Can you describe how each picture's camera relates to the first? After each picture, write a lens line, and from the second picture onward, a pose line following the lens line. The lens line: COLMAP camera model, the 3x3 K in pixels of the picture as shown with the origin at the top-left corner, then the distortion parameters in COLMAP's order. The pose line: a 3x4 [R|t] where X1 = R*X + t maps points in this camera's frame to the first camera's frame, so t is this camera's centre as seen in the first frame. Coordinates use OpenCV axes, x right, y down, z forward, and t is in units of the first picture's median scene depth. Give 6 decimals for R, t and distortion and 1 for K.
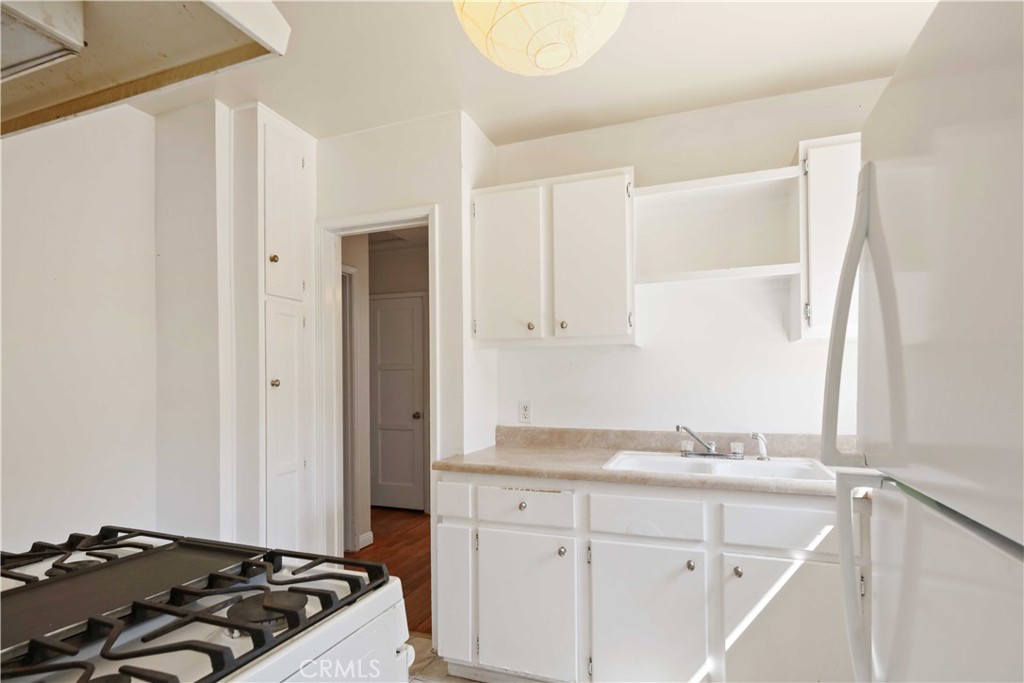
lens RADIAL K [[517.4, 0, 515.6], [0, 517.4, 373.4], [0, 0, 1]] dist [-0.001058, -0.000195]
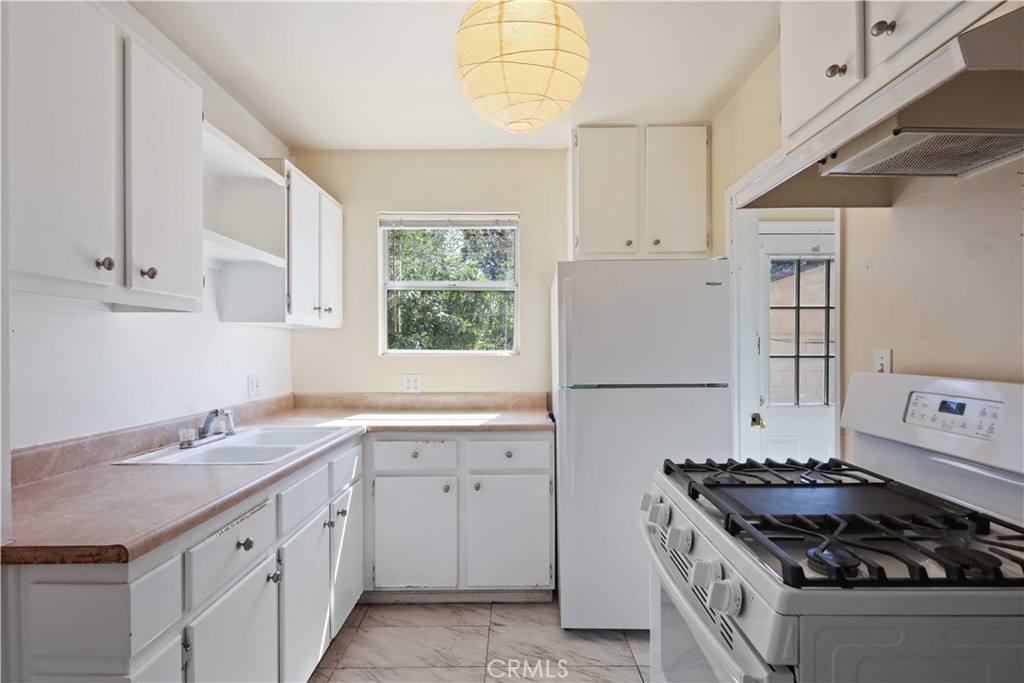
lens RADIAL K [[508.0, 0, 516.3], [0, 508.0, 349.3], [0, 0, 1]] dist [0.000906, -0.000633]
pose [[-0.350524, 0.009553, 0.936505, -0.708084], [-0.002943, 0.999932, -0.011302, 0.007199], [-0.936549, -0.006717, -0.350472, 0.864795]]
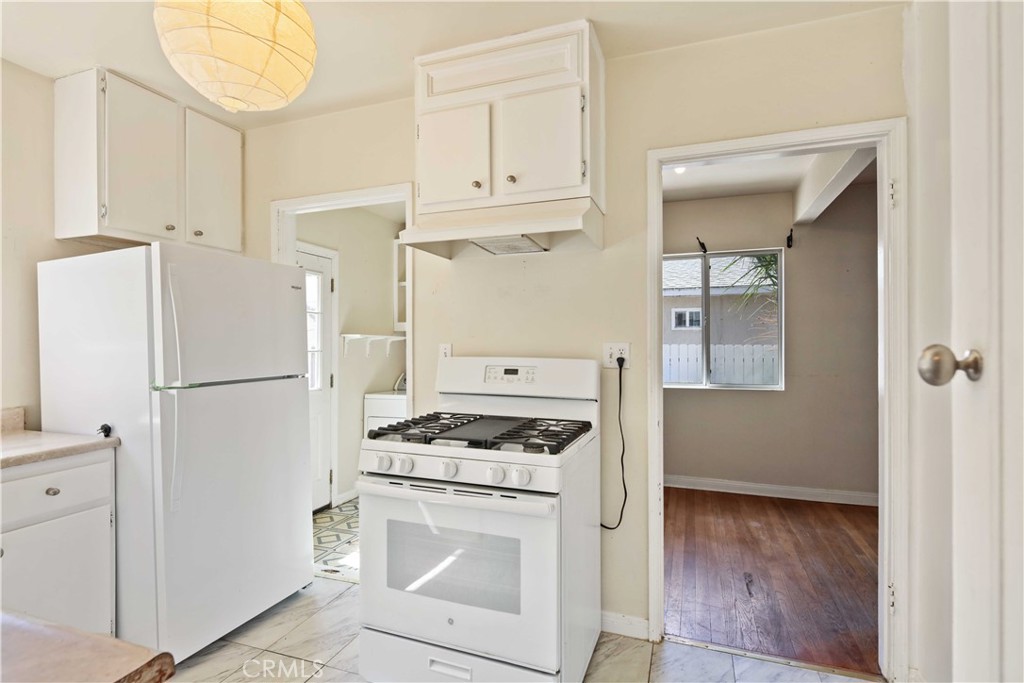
lens RADIAL K [[496.2, 0, 512.0], [0, 496.2, 341.5], [0, 0, 1]] dist [0.002136, -0.000108]
pose [[-0.999814, 0.015831, -0.011053, -0.356164], [0.015993, 0.999764, -0.014732, 0.012609], [0.010818, -0.014906, -0.999830, 1.307313]]
